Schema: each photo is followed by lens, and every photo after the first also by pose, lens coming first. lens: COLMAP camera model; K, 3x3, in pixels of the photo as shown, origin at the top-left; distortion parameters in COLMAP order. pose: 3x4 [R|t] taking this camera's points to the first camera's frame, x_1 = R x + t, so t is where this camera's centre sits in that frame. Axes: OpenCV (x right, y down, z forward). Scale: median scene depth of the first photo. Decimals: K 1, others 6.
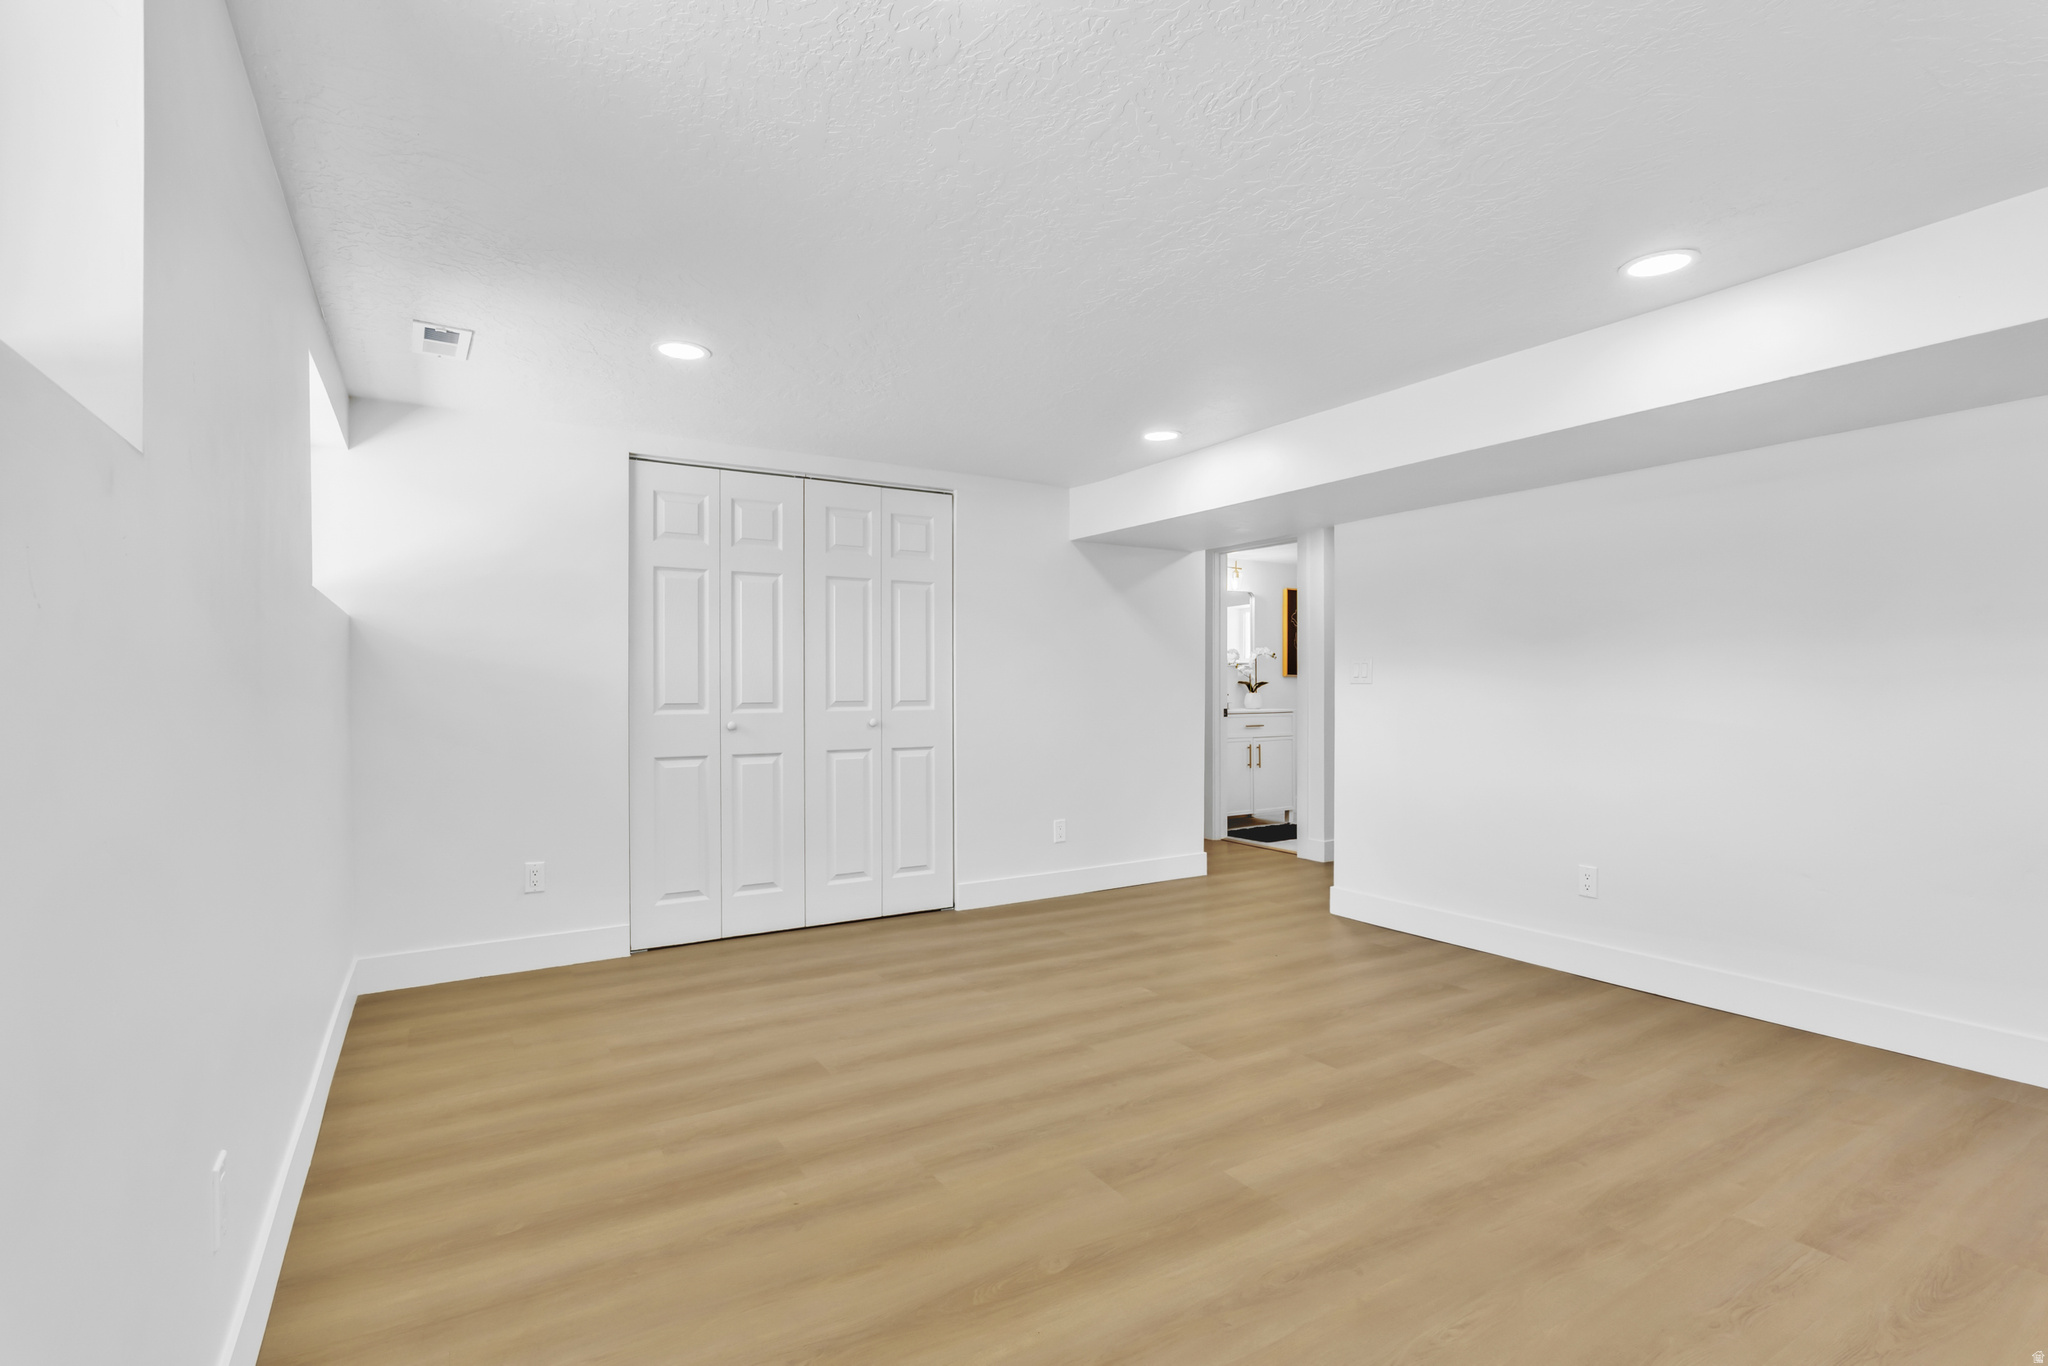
lens RADIAL K [[960.7, 0, 1025.2], [0, 960.7, 675.6], [0, 0, 1]] dist [0.000293, 0.000411]
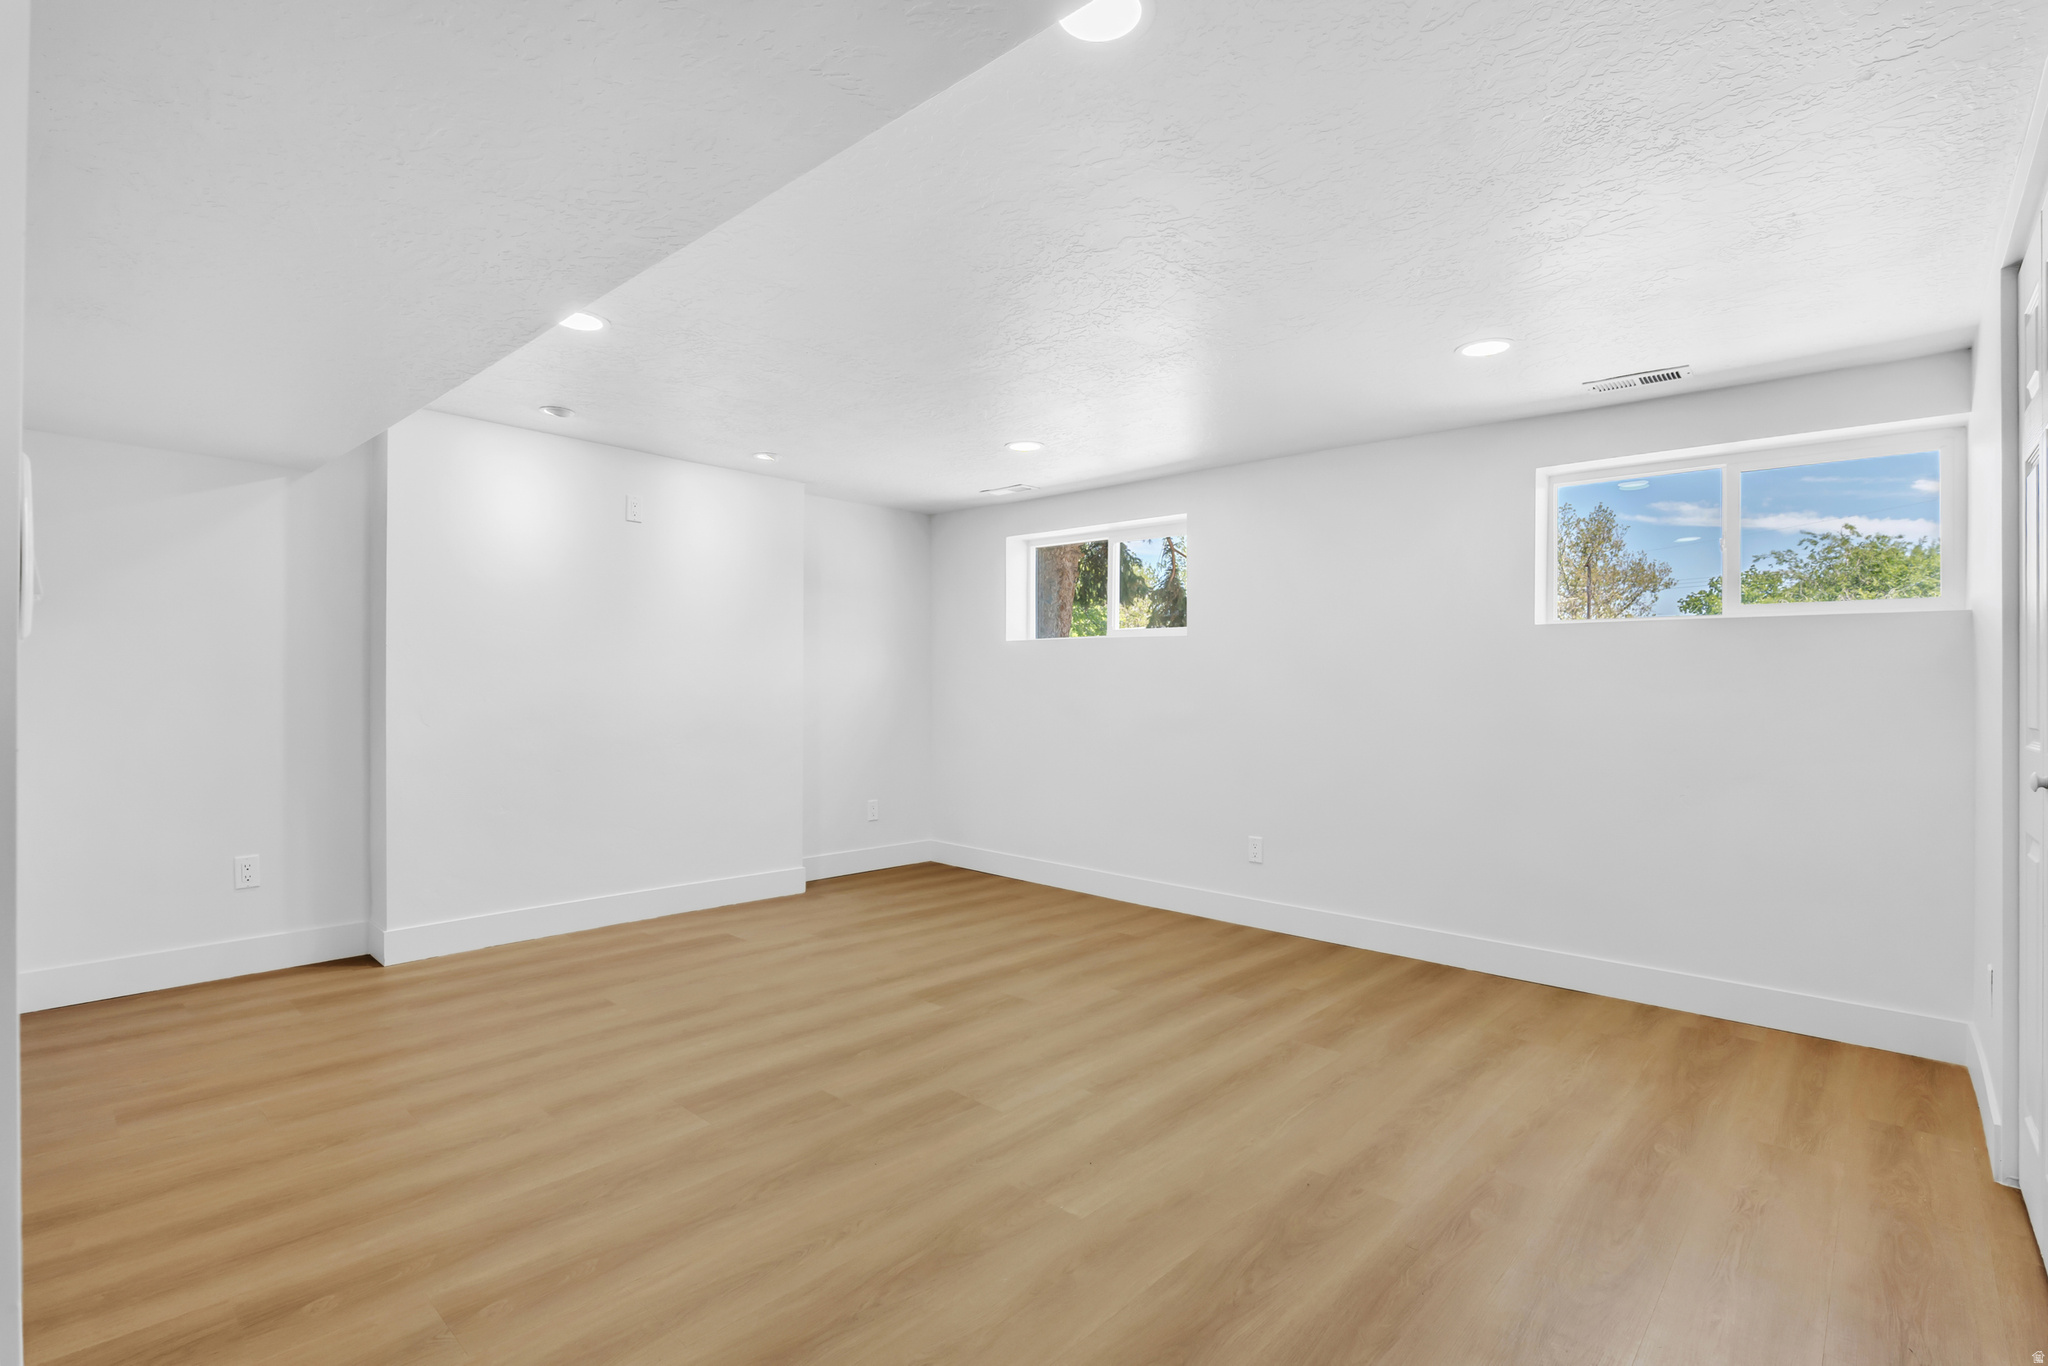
lens RADIAL K [[960.7, 0, 1025.2], [0, 960.7, 675.6], [0, 0, 1]] dist [0.000293, 0.000411]
pose [[-0.961438, -0.013320, -0.274701, 0.402972], [-0.005807, 0.999587, -0.028146, 0.030525], [0.274962, -0.025466, -0.961118, 1.992474]]
